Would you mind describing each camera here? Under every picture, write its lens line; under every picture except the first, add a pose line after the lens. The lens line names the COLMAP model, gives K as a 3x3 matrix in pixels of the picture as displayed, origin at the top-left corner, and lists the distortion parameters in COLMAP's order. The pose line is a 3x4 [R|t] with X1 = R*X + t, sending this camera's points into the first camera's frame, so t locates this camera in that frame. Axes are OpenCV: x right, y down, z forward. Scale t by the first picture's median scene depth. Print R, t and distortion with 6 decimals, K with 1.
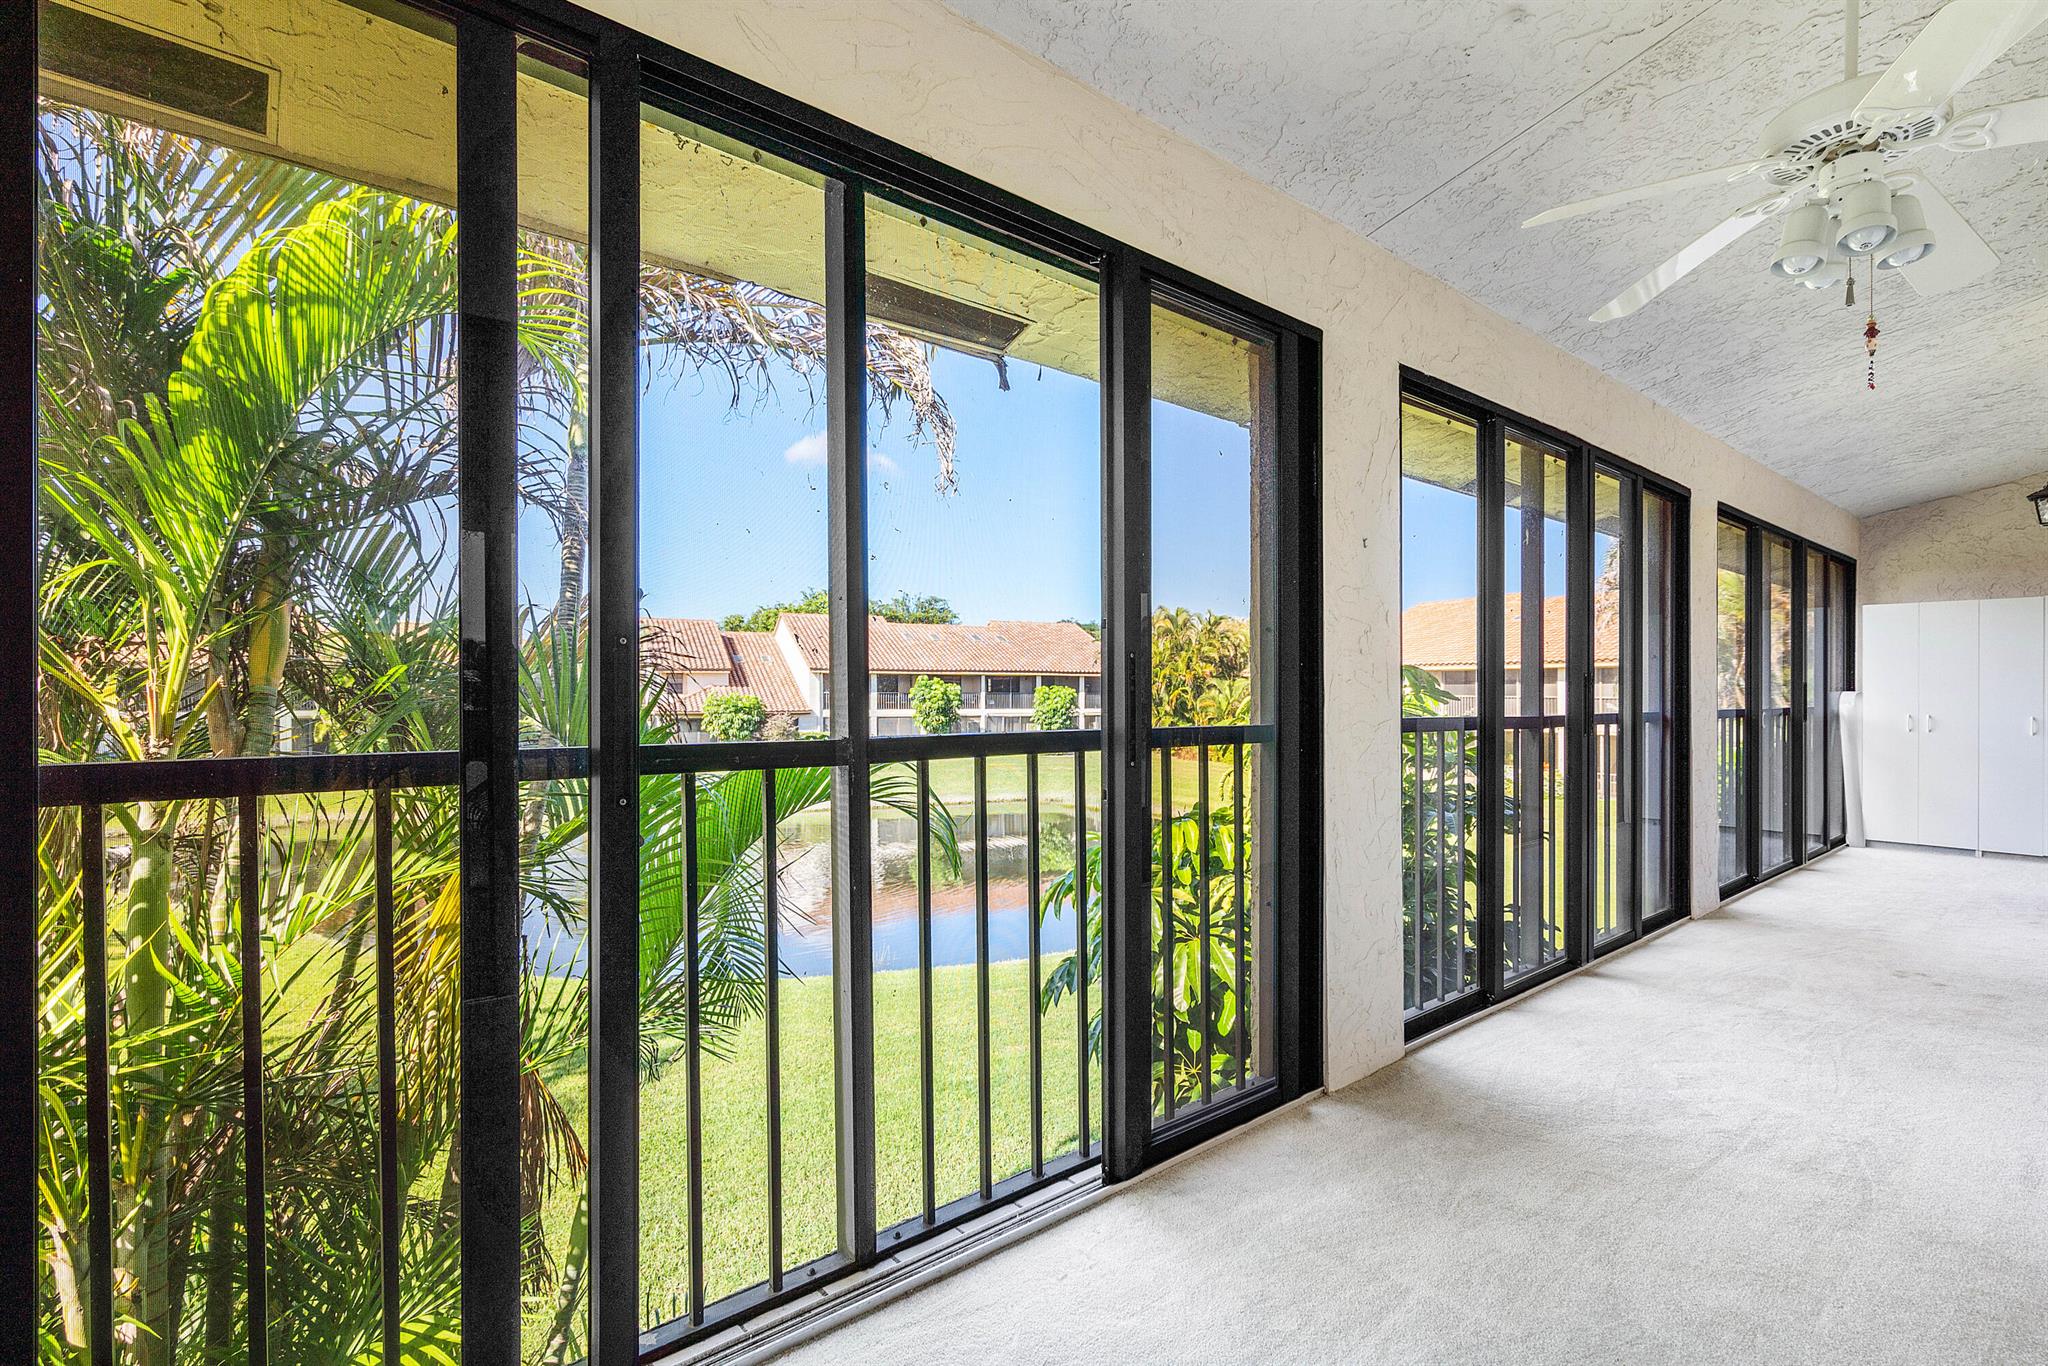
lens RADIAL K [[963.9, 0, 1009.5], [0, 963.9, 692.8], [0, 0, 1]] dist [-0.002294, 0.001883]
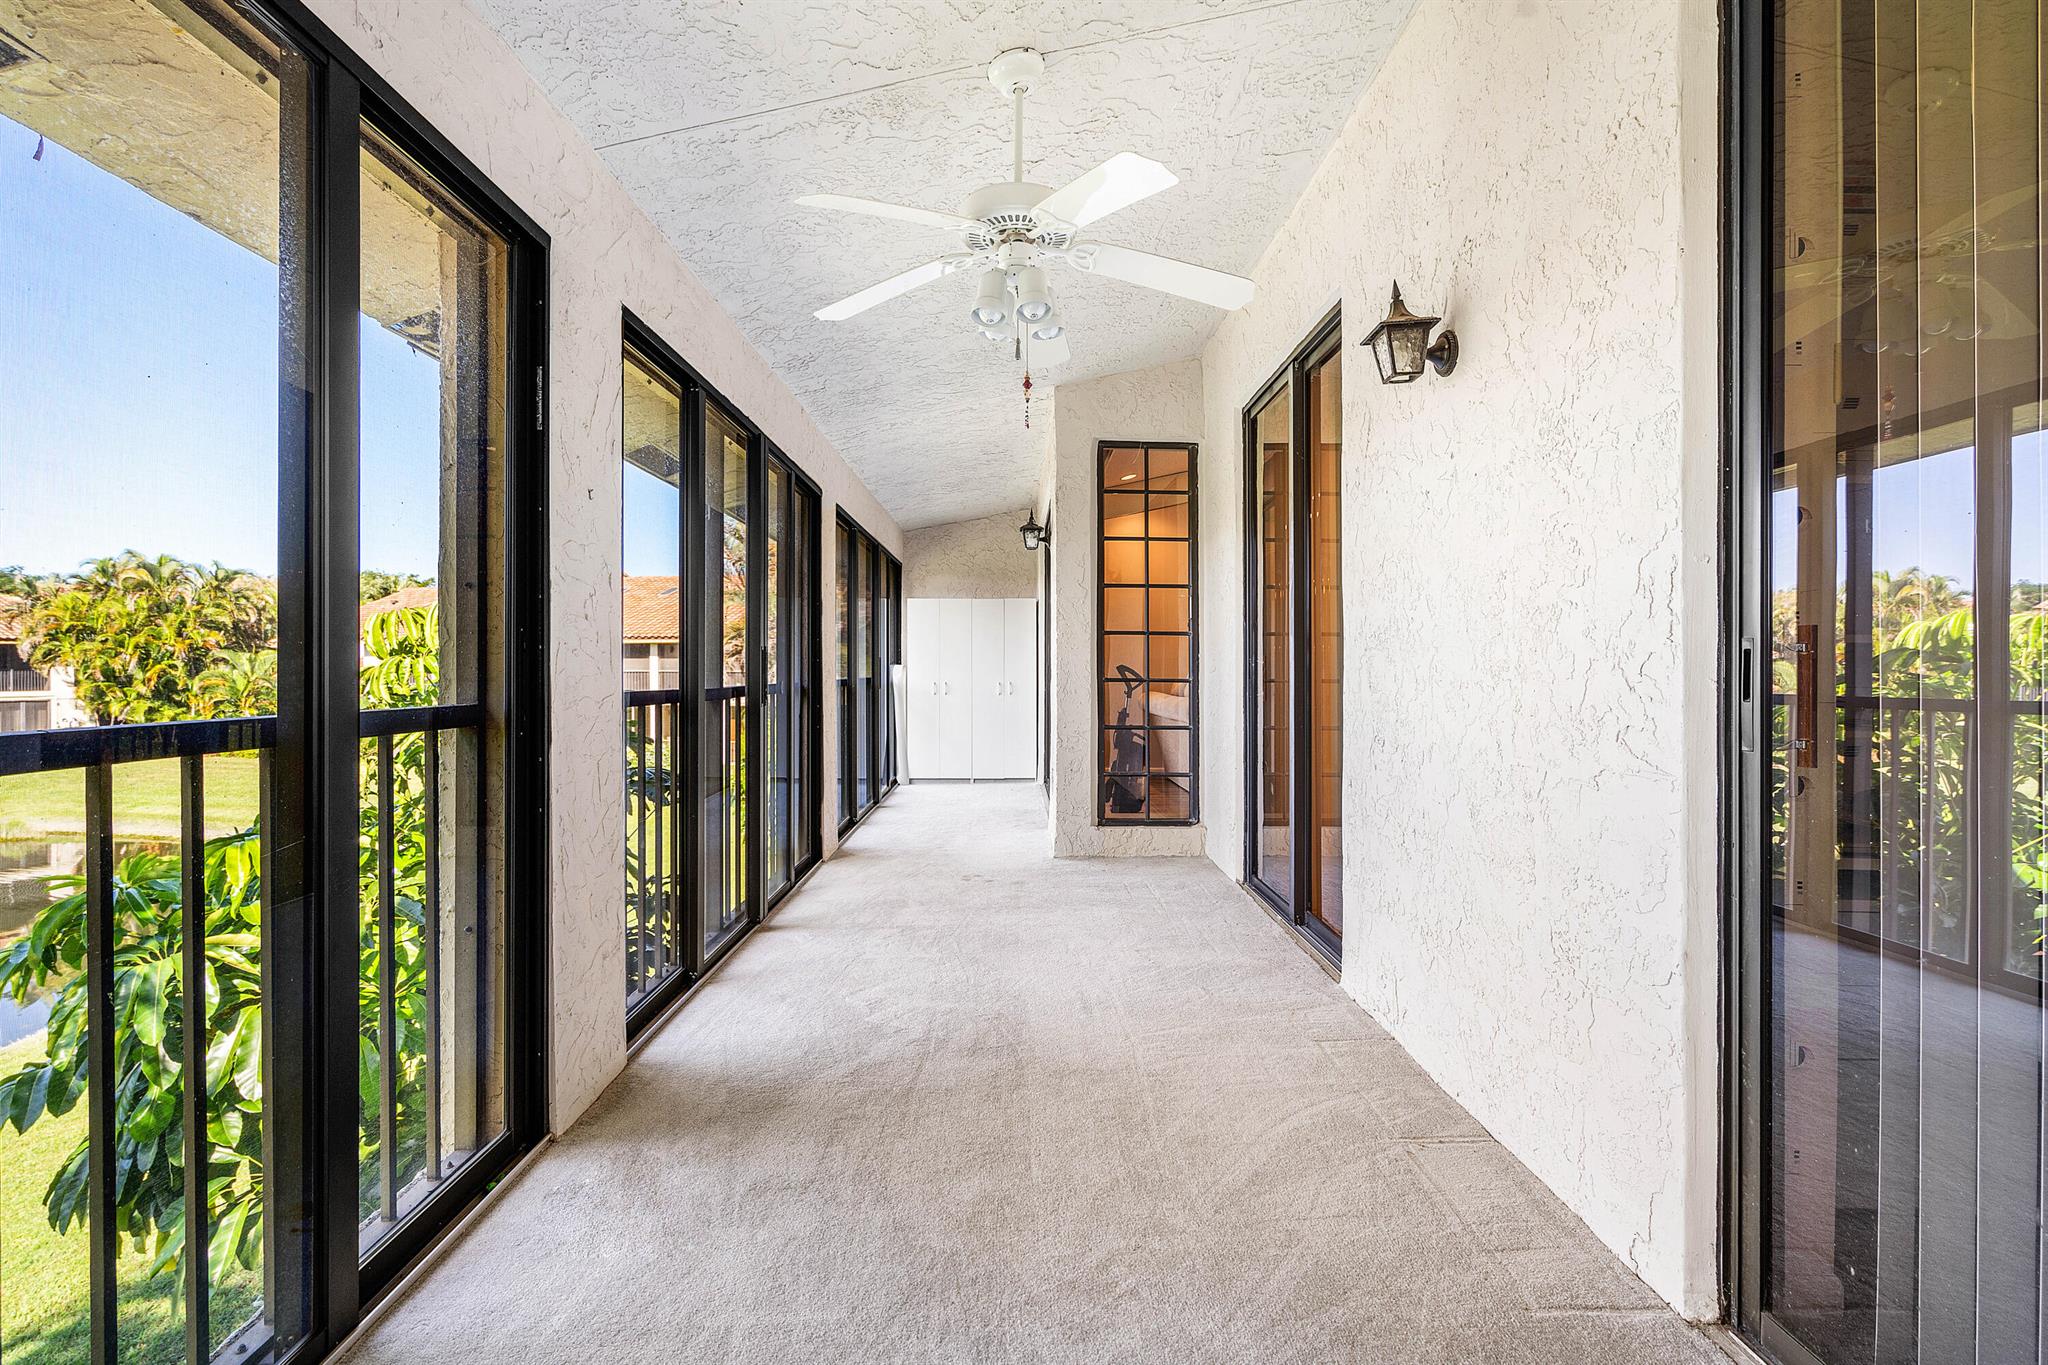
lens RADIAL K [[963.9, 0, 1032.5], [0, 963.9, 655.7], [0, 0, 1]] dist [-0.002294, 0.001883]
pose [[0.607199, 0.008093, 0.794509, -0.062977], [0.002015, 0.999929, -0.011725, 0.002306], [-0.794547, 0.008721, 0.607139, 0.107302]]
